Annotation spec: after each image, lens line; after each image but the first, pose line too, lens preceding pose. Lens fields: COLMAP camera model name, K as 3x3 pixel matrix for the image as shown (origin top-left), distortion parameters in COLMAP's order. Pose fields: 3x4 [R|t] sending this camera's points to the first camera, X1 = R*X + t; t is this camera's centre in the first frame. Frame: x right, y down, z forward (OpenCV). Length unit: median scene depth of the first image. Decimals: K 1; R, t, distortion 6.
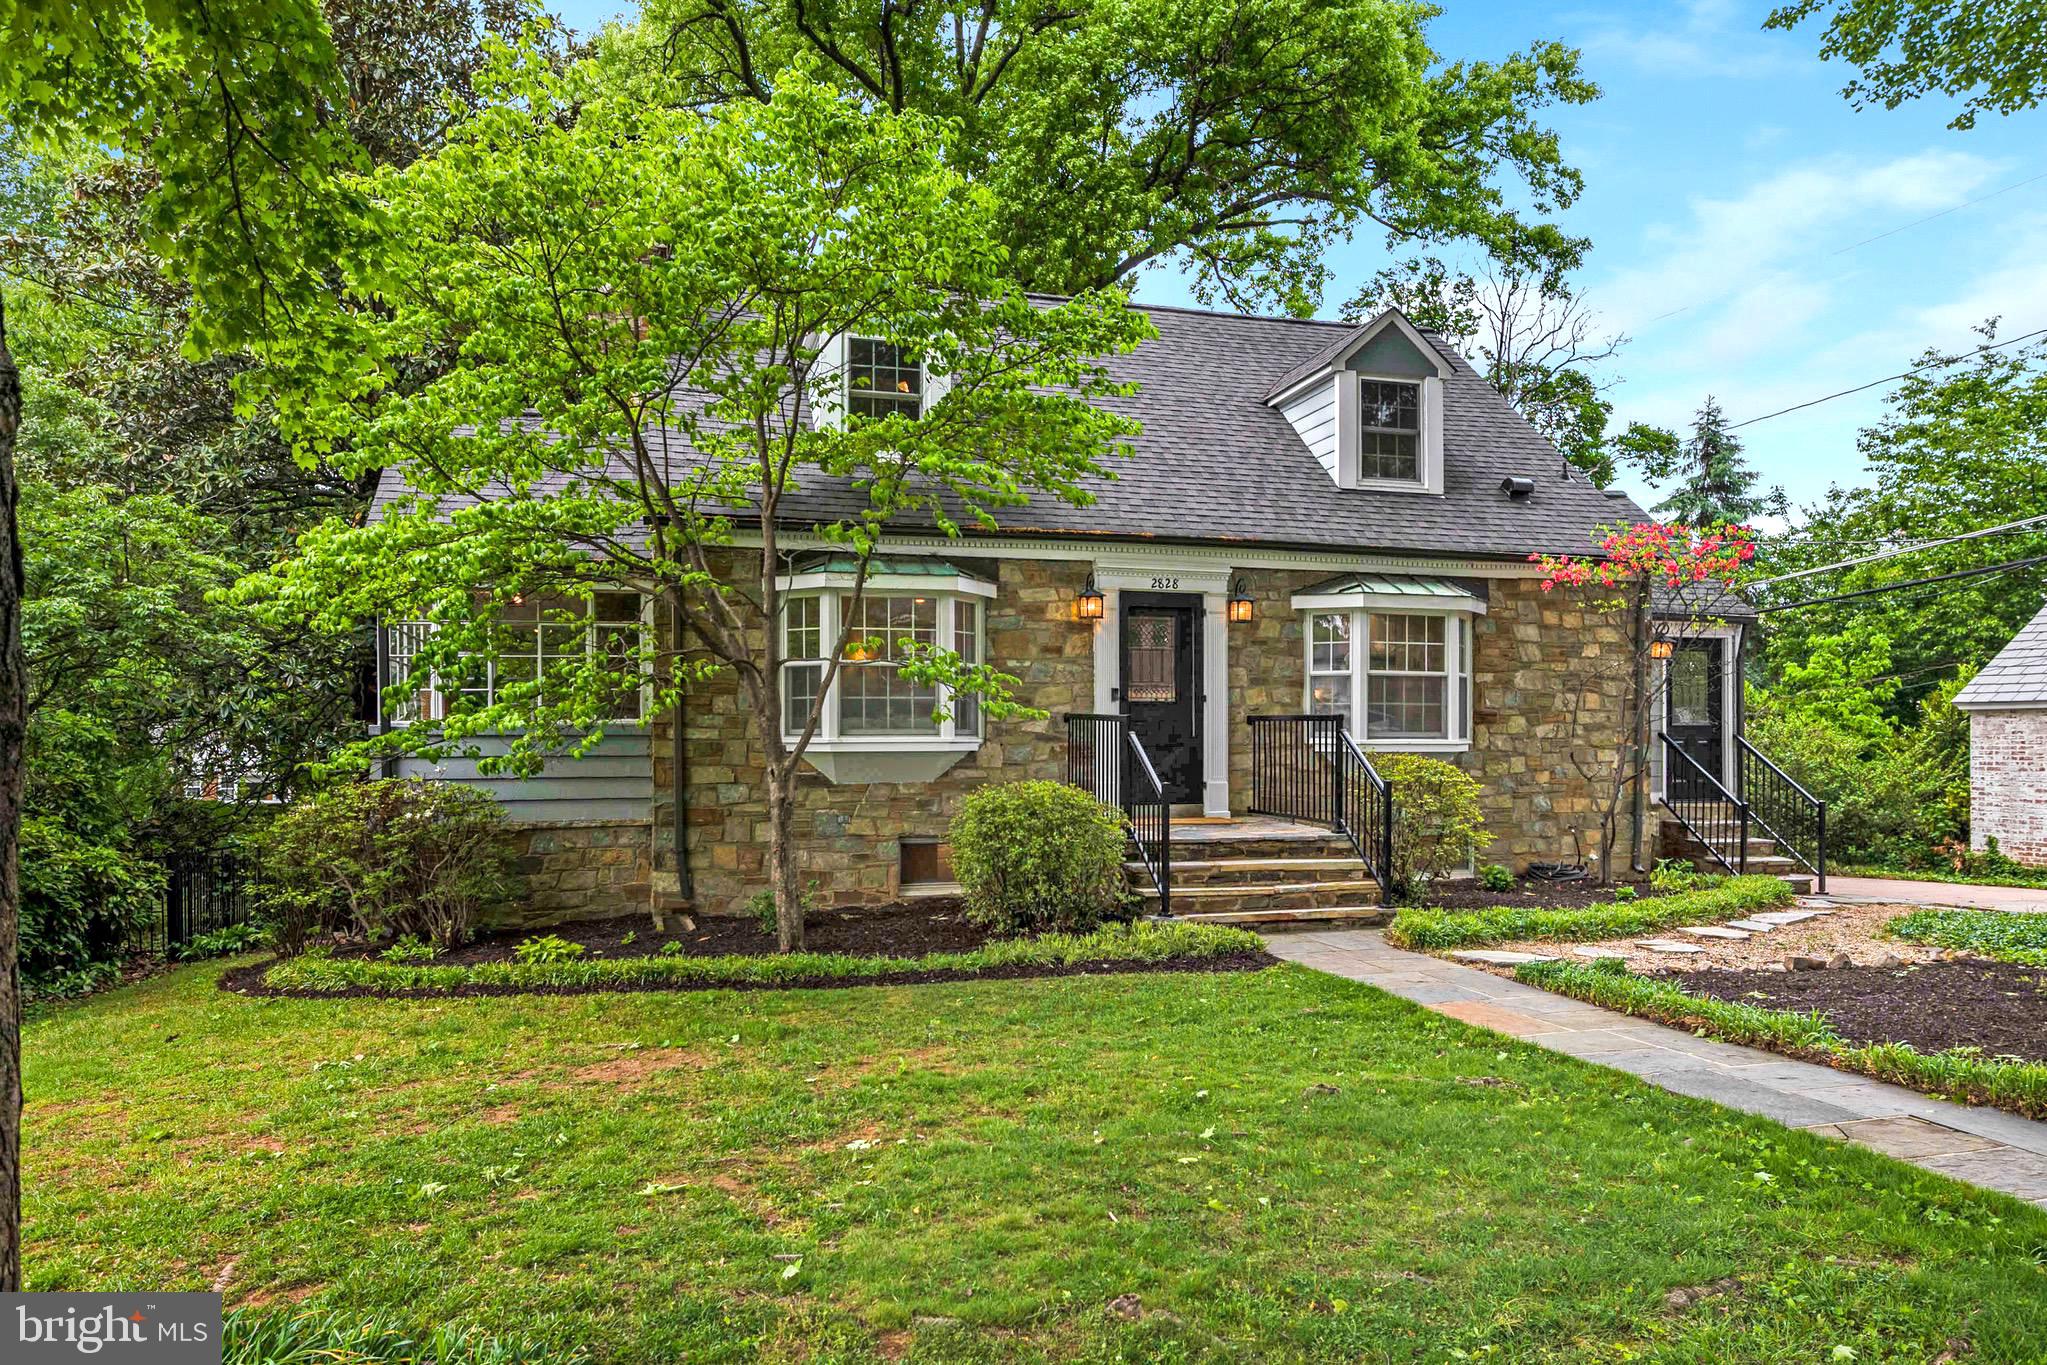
lens RADIAL K [[1349.2, 0, 1021.5], [0, 1349.2, 724.9], [0, 0, 1]] dist [-0.026944, -0.000486]
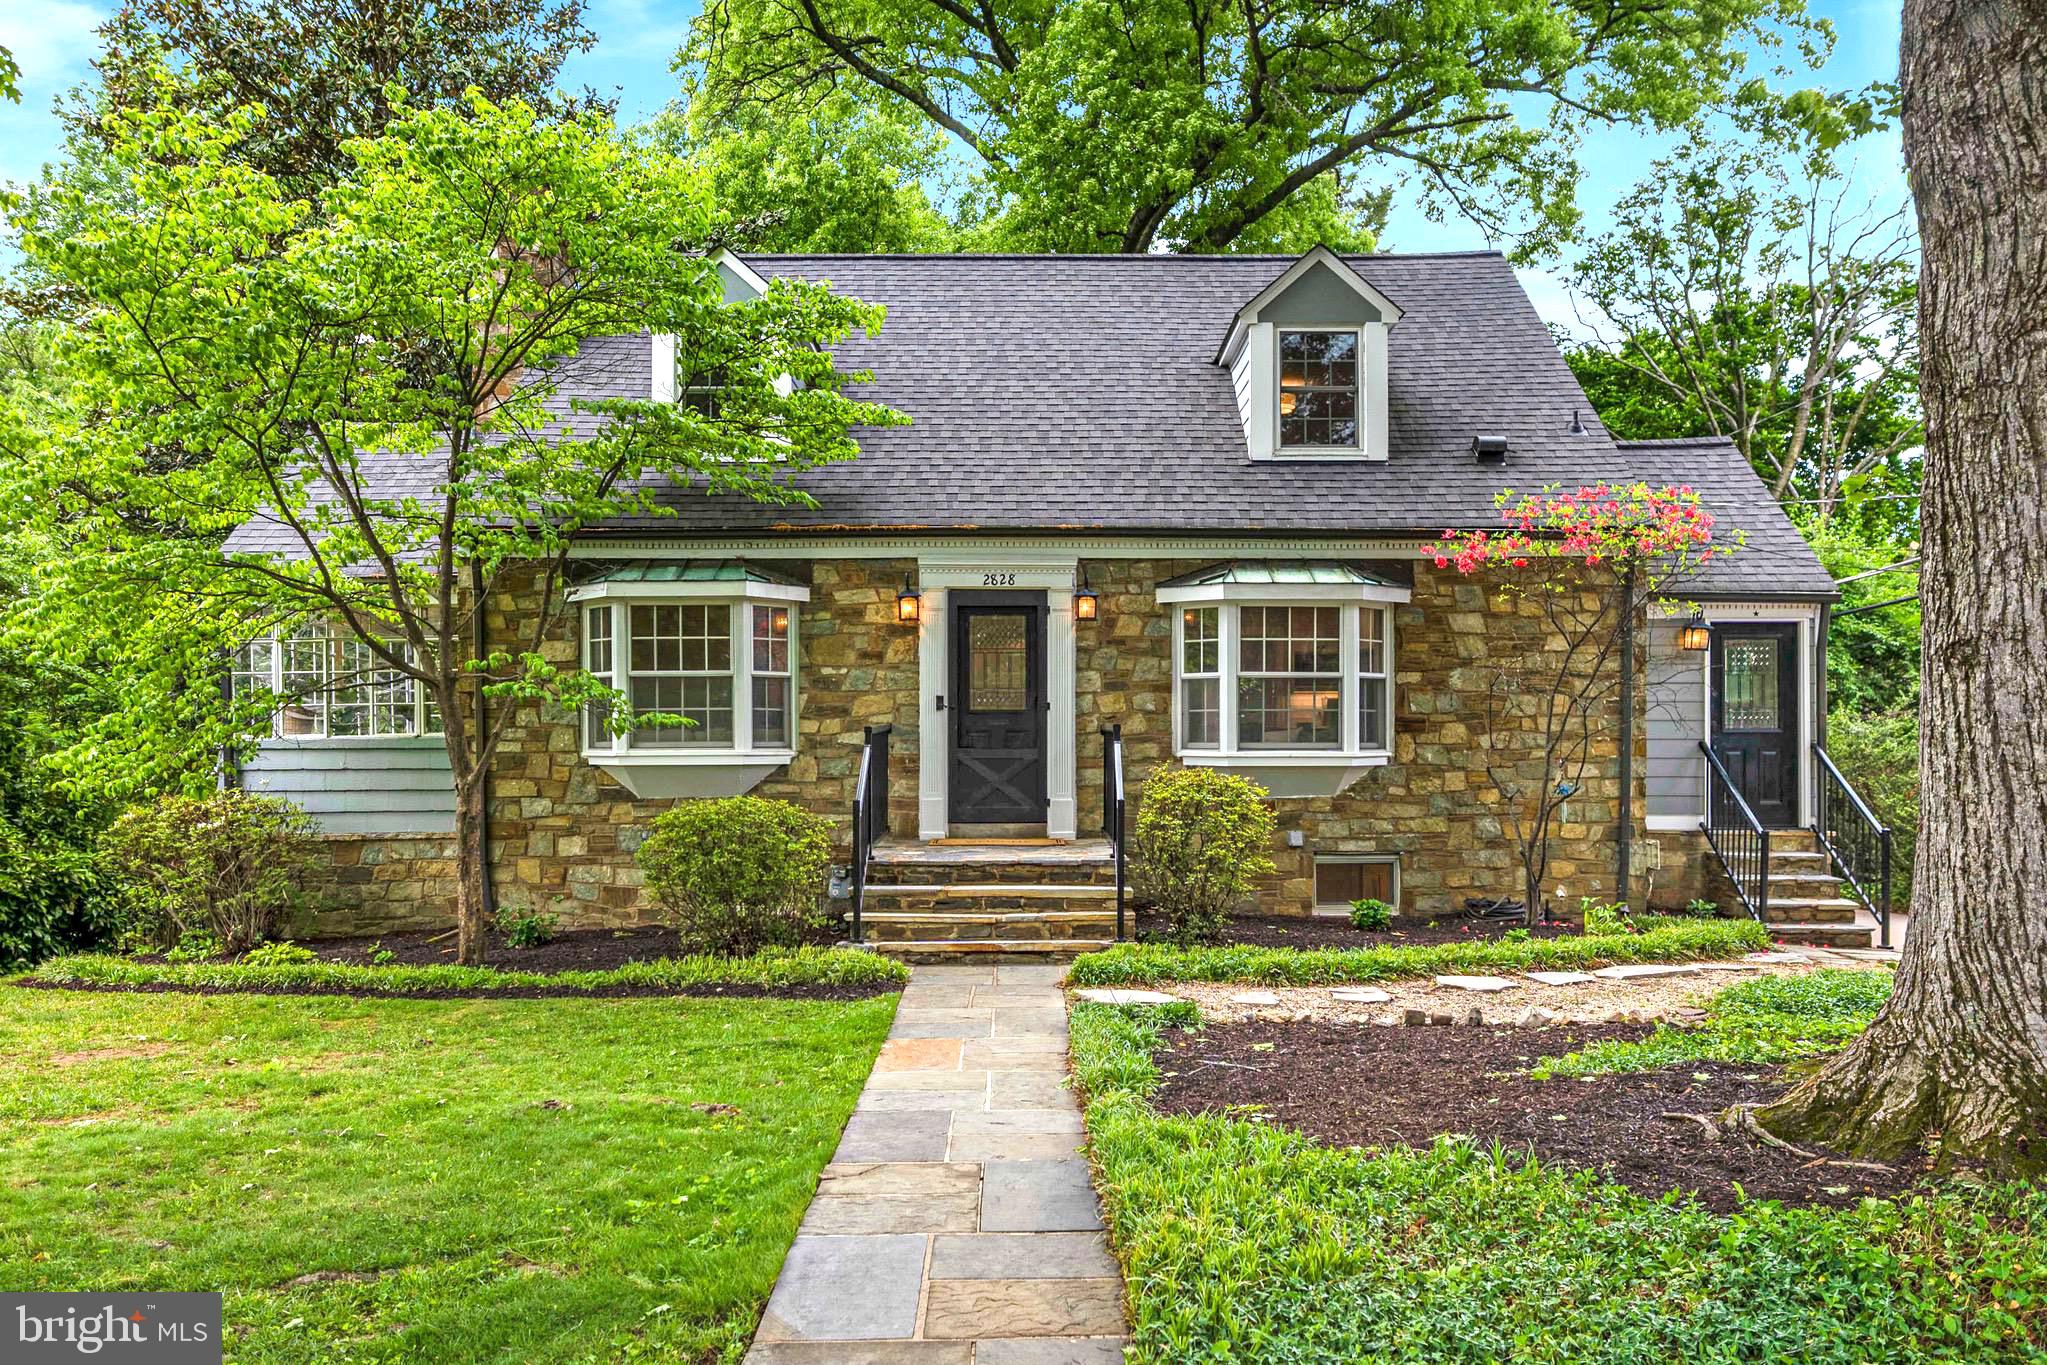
lens RADIAL K [[1586.1, 0, 1023.8], [0, 1586.1, 746.9], [0, 0, 1]] dist [-0.024429, -0.006609]
pose [[0.963326, -0.001317, -0.268332, 0.401929], [0.004679, 0.999918, 0.011890, -0.005057], [0.268295, -0.012710, 0.963253, -0.022700]]
